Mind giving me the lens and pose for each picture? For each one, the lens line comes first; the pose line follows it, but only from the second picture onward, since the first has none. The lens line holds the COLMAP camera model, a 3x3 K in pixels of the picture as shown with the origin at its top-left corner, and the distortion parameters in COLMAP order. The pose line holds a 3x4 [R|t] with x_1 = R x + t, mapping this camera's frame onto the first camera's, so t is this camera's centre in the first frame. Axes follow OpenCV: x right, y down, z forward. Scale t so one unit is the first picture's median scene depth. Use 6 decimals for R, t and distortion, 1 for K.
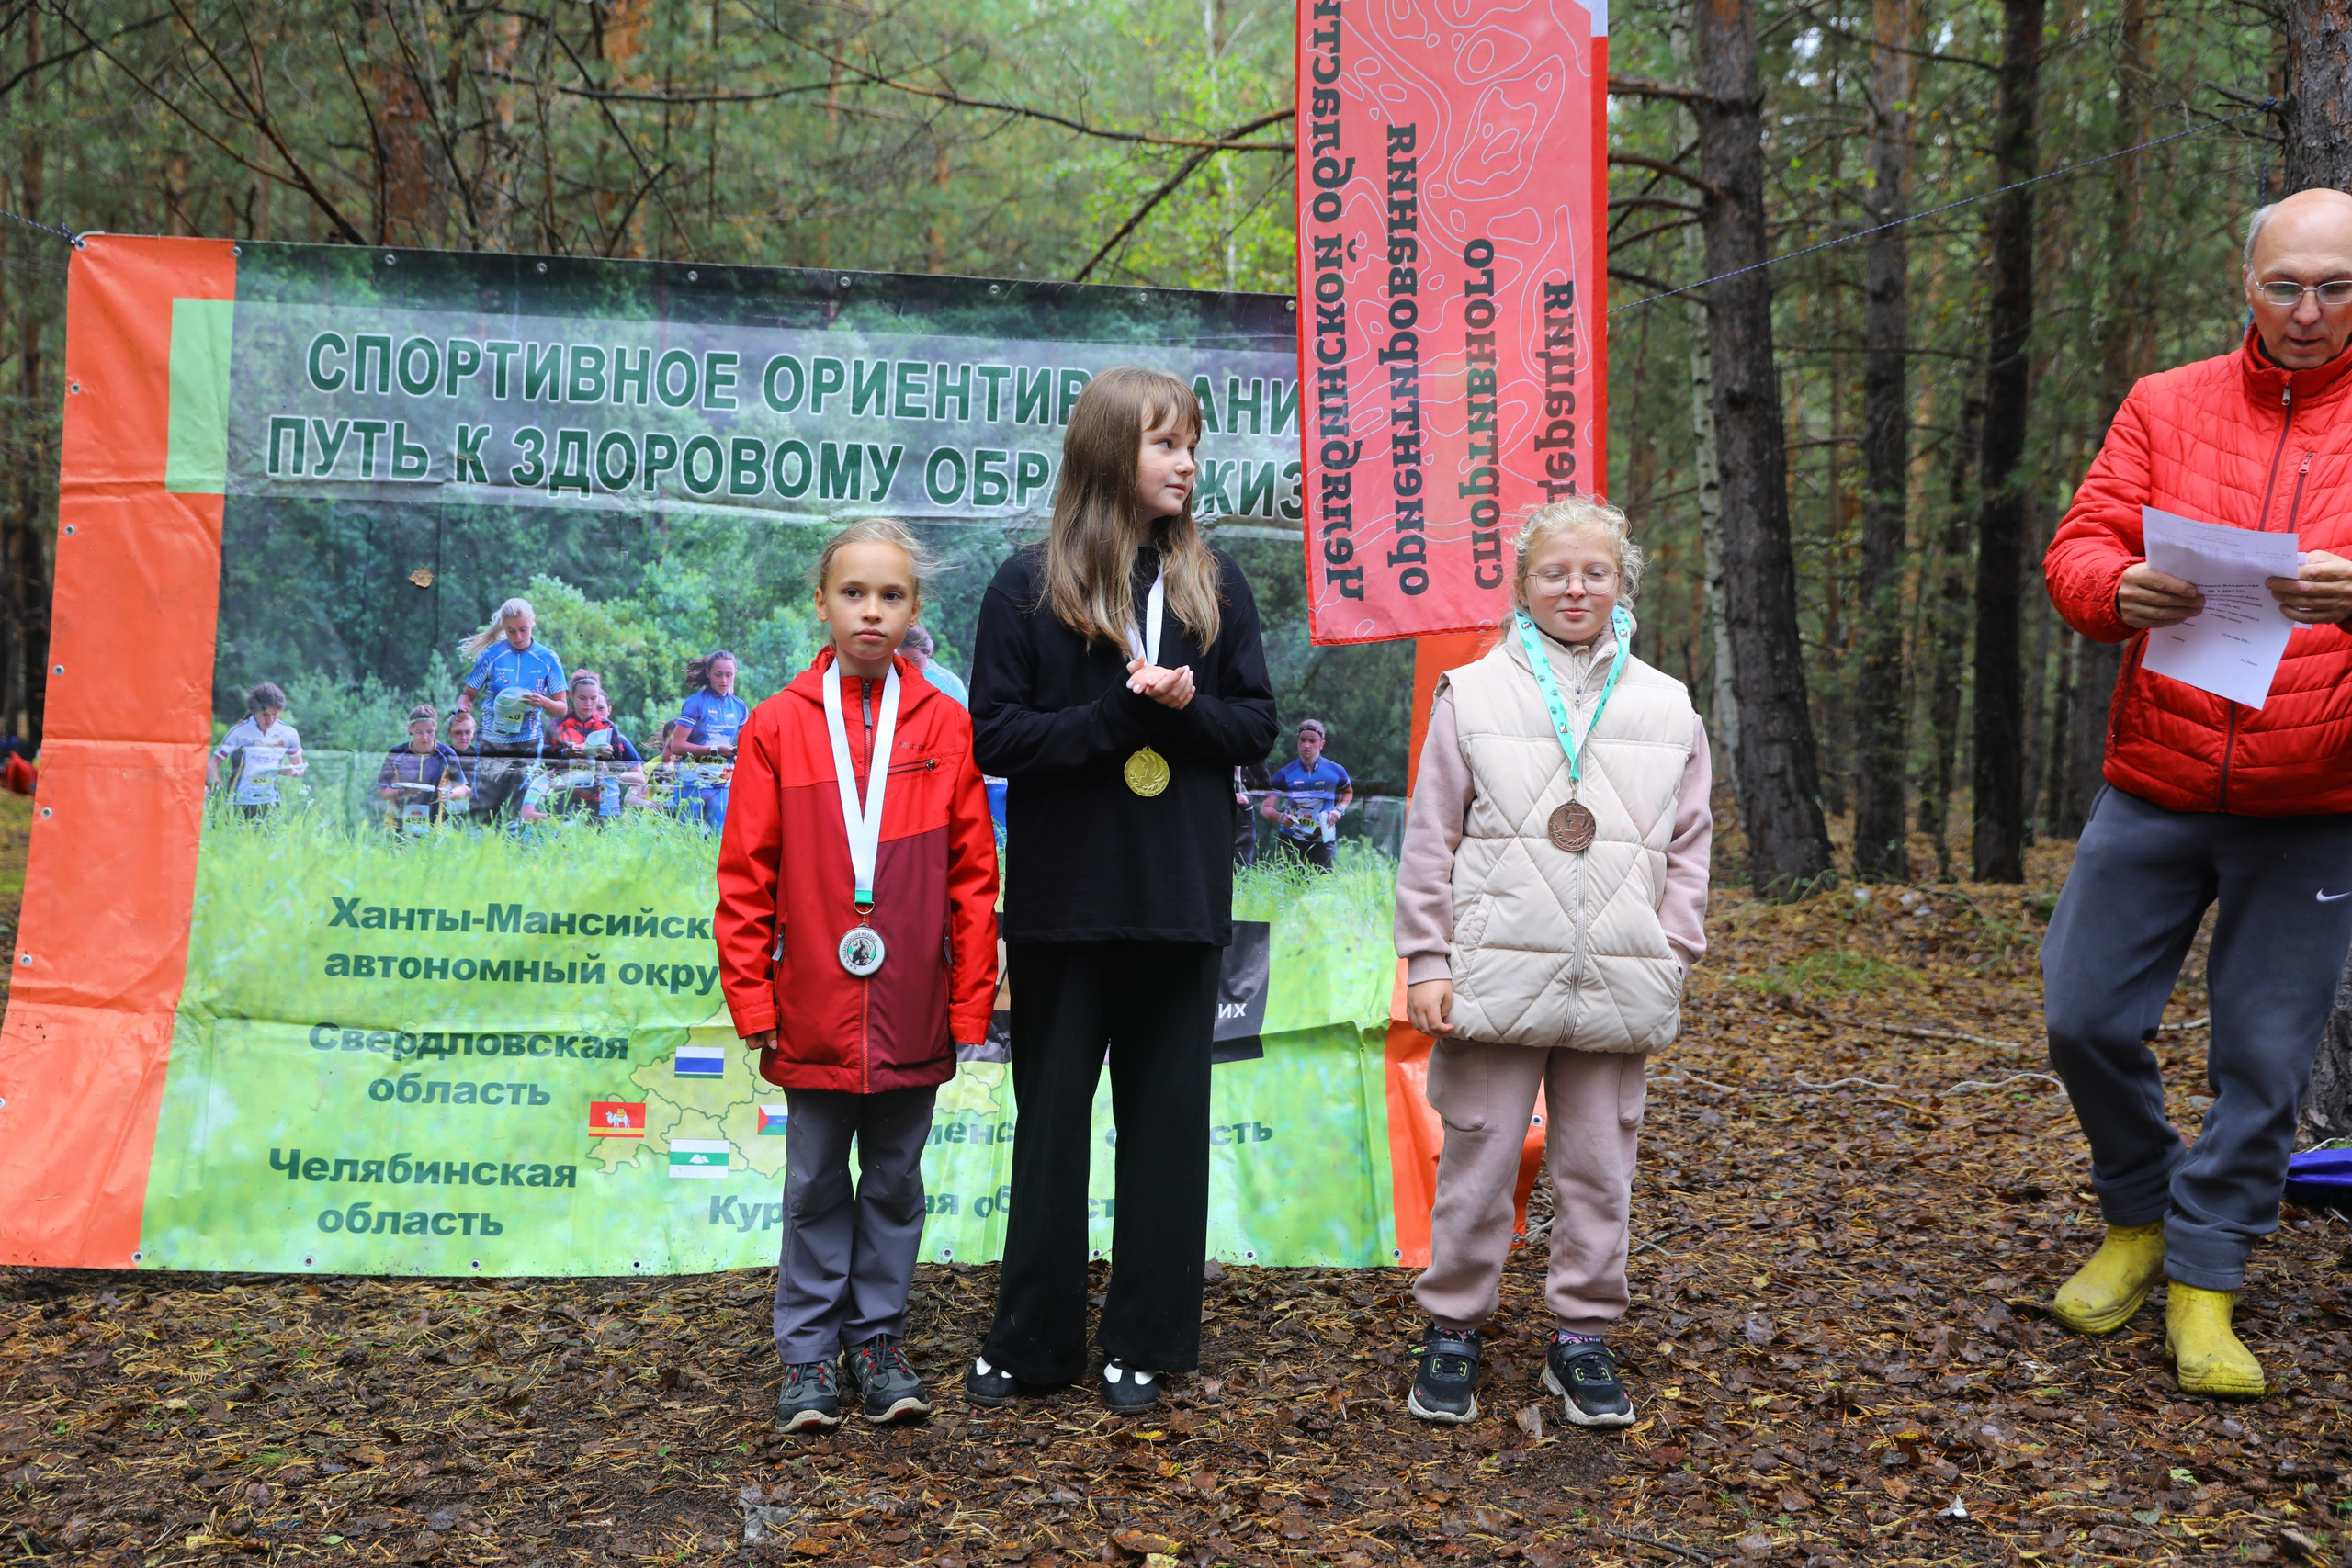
lens RADIAL K [[2332.4, 0, 1146.3], [0, 2332.4, 784.6], [0, 0, 1]] dist [0.012020, 0.035937]
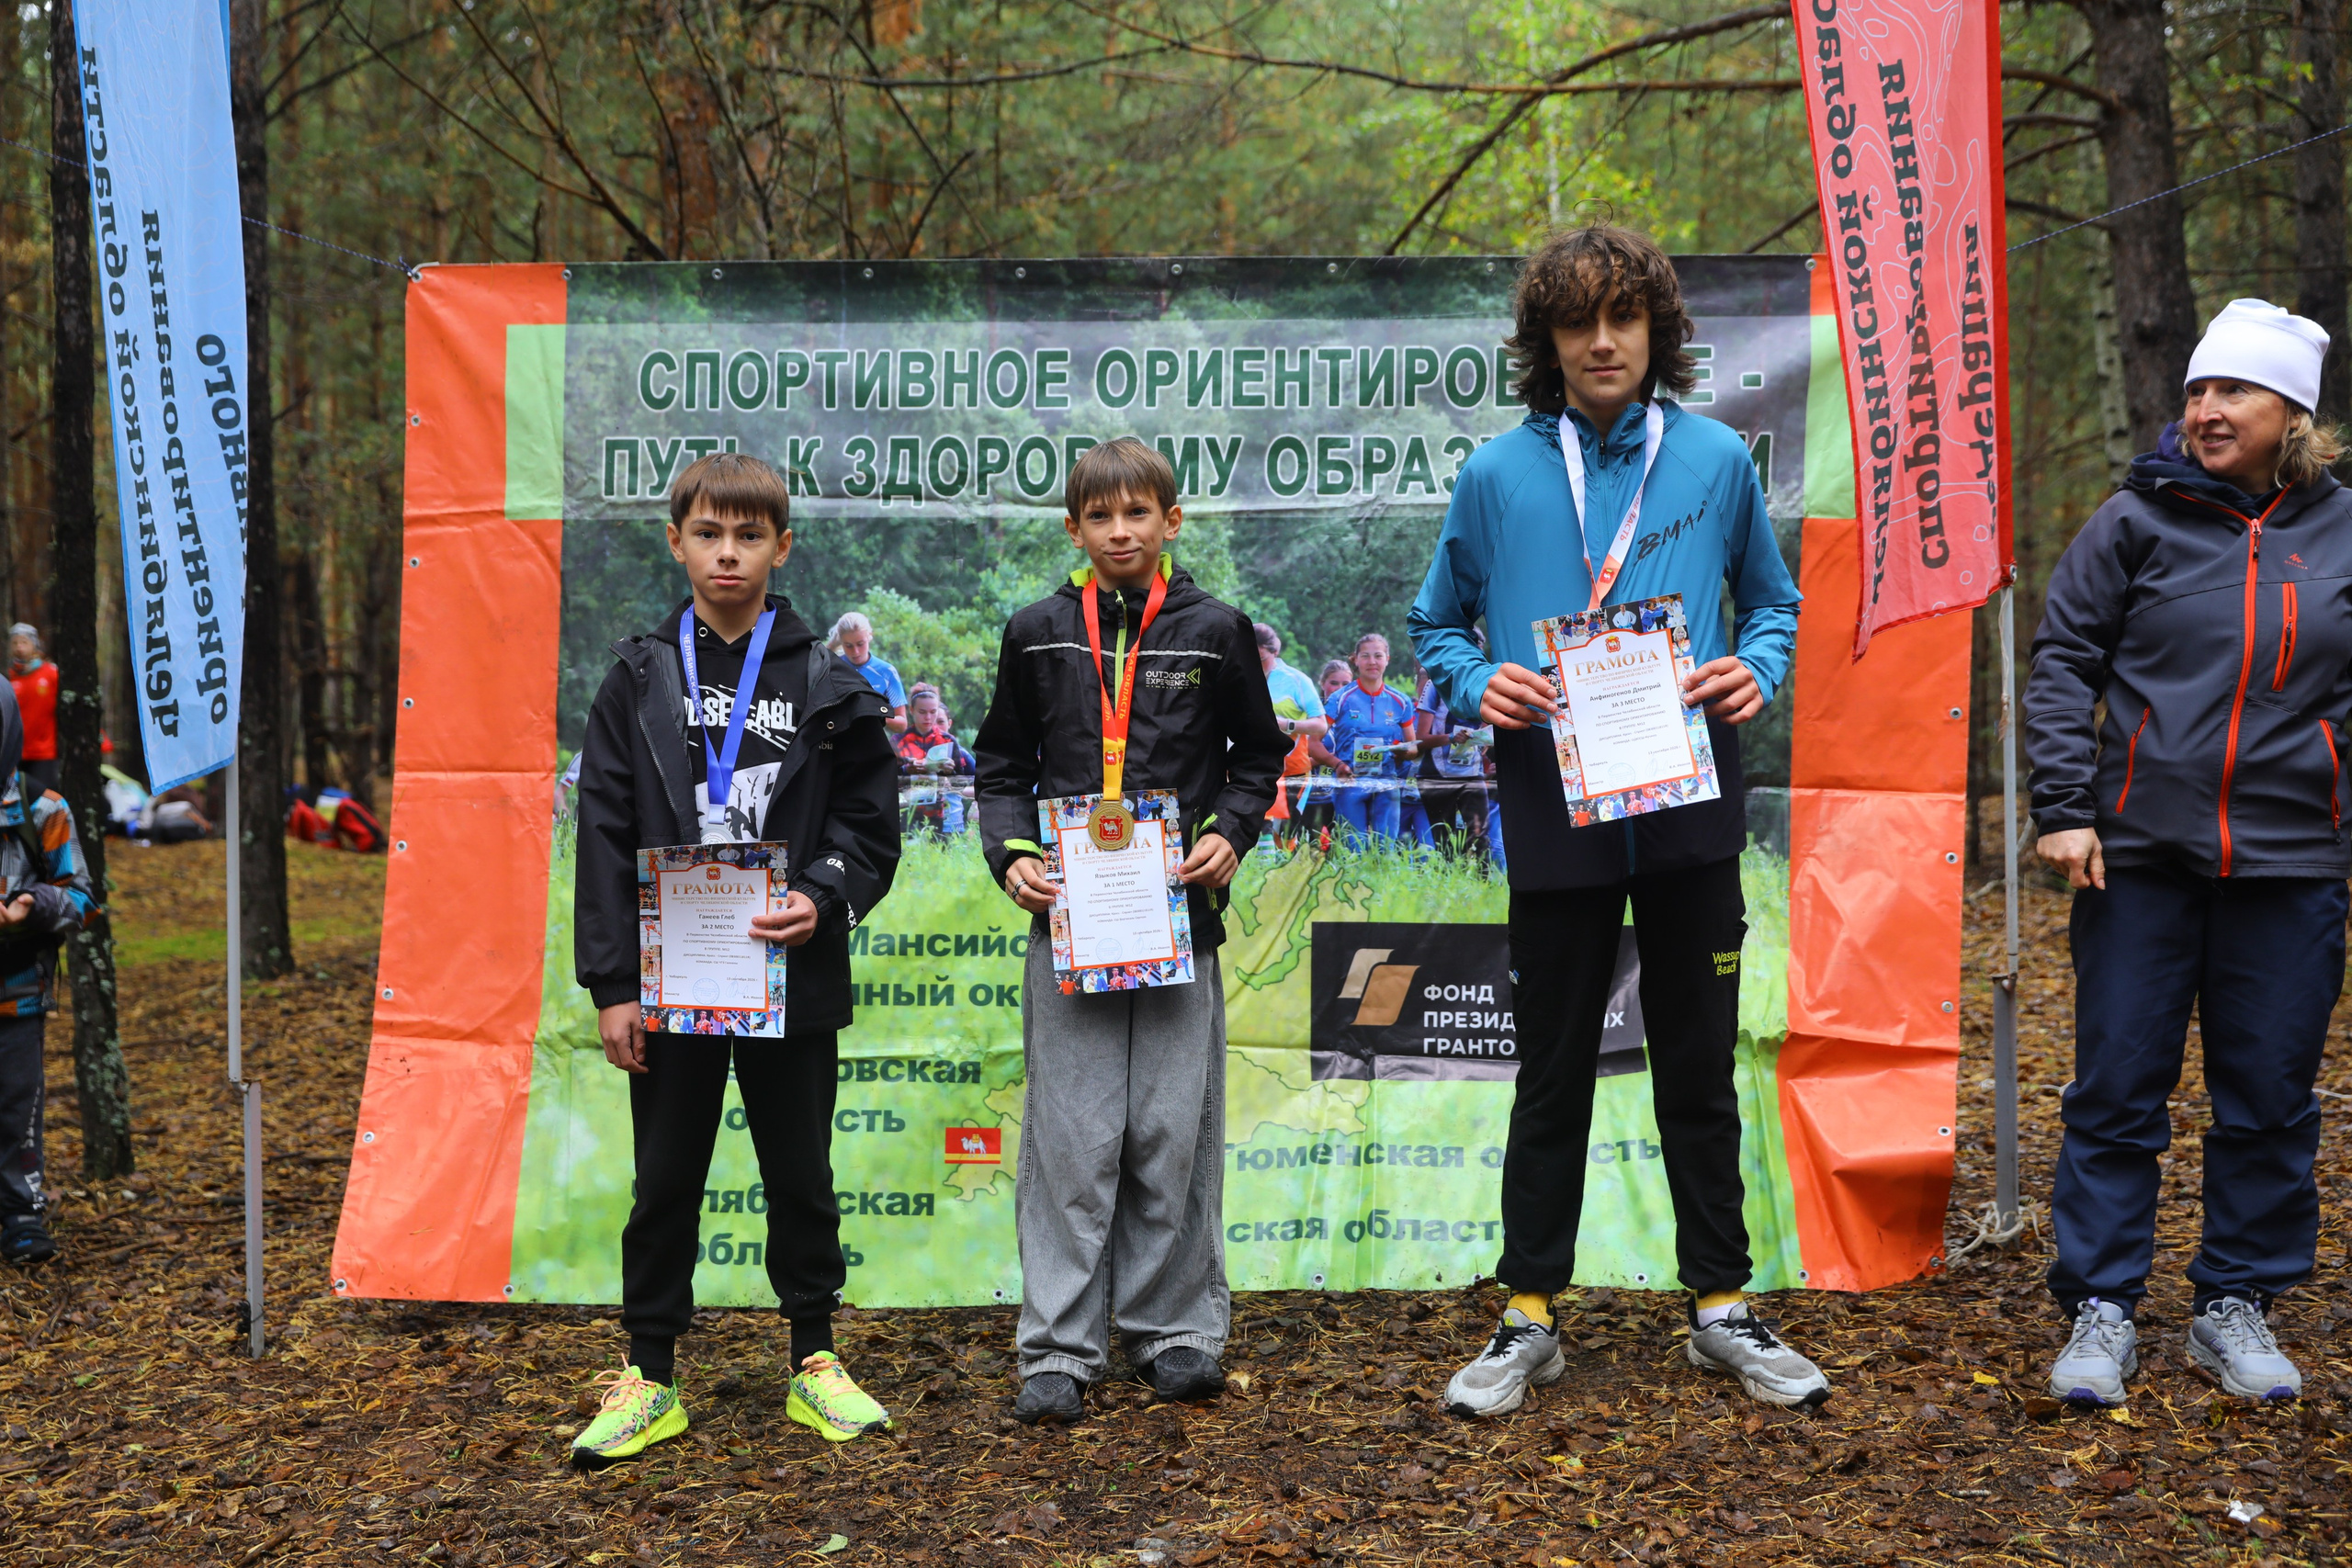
lens RADIAL K [[2615.3, 0, 1139.8], [0, 2615.3, 774.3], [0, 0, 1]] dist [0.021497, 0.017650]
pose [[0.991939, -0.033393, -0.122235, -0.019568], [0.032007, 0.999399, -0.013284, 0.006036], [0.122606, 0.009264, 0.992412, -0.068241]]
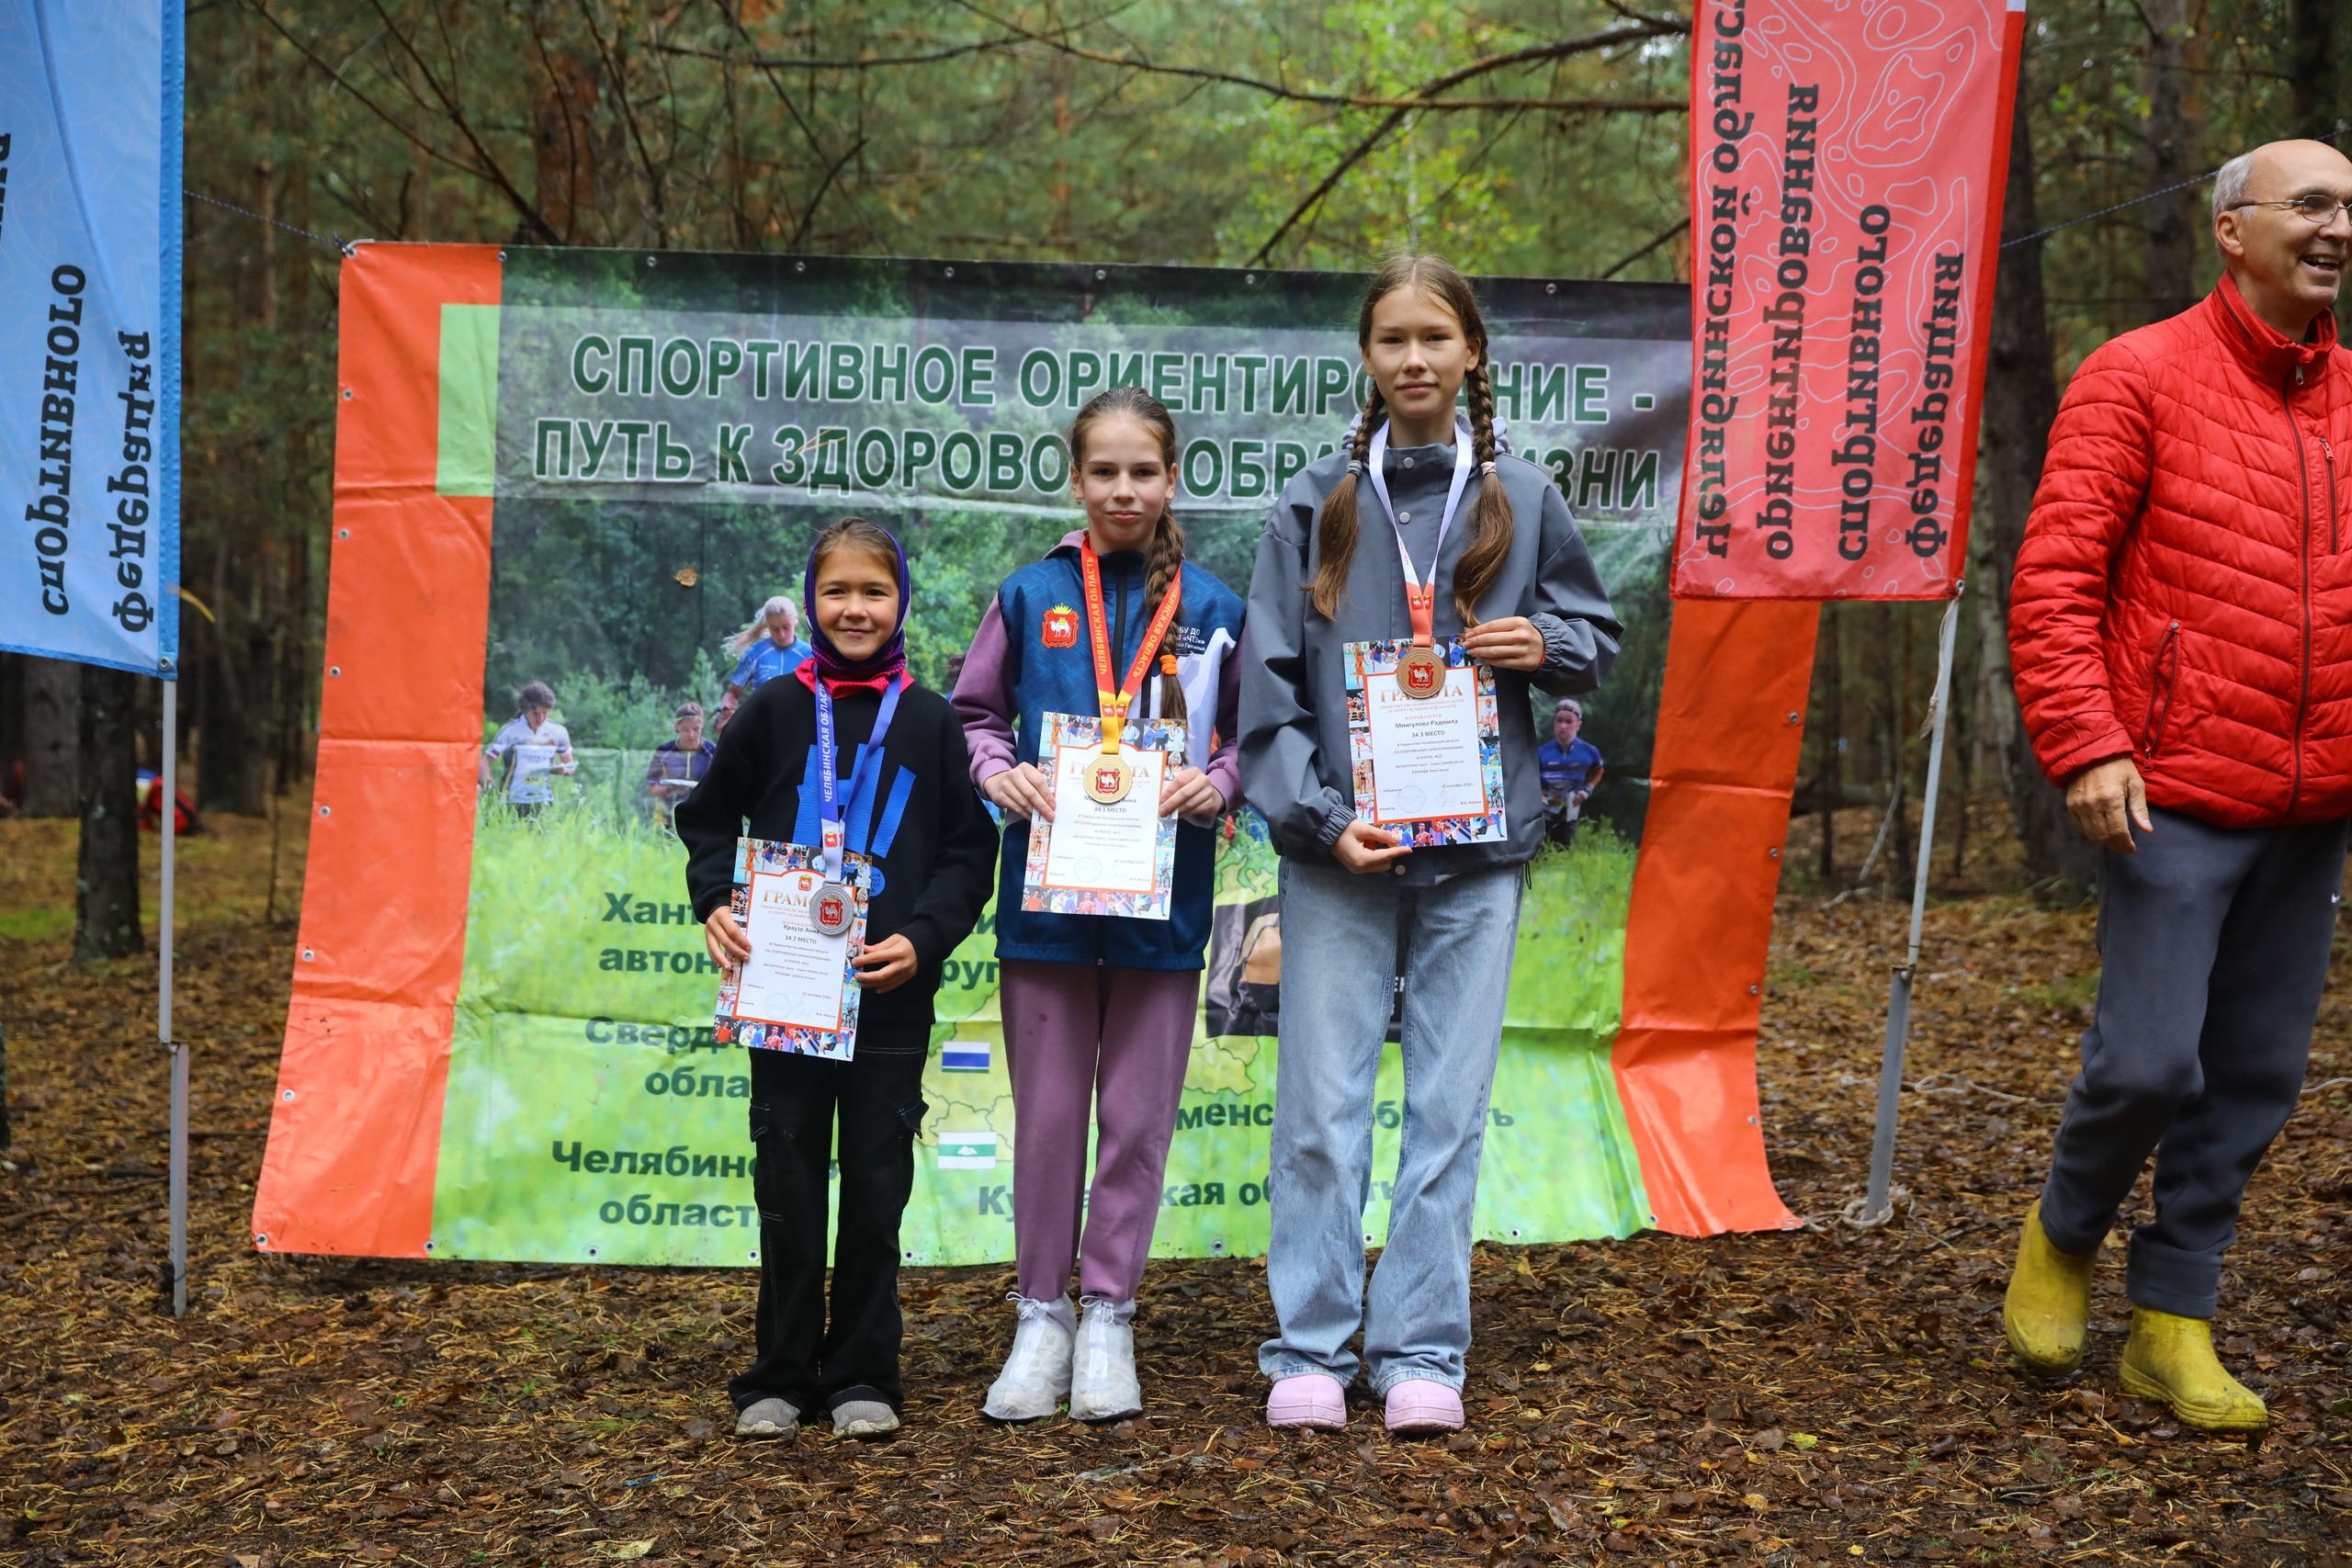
lens RADIAL K [[2679.1, 0, 1143.7], [0, 2679.1, 791.8], [0, 0, 1]] dist [0.063051, 0.236054]
pose [[0.998119, -0.008891, -0.060663, -0.043415], [0.008518, 0.999943, -0.006400, 0.013185], [0.060717, 0.005871, 0.998138, -0.144437]]
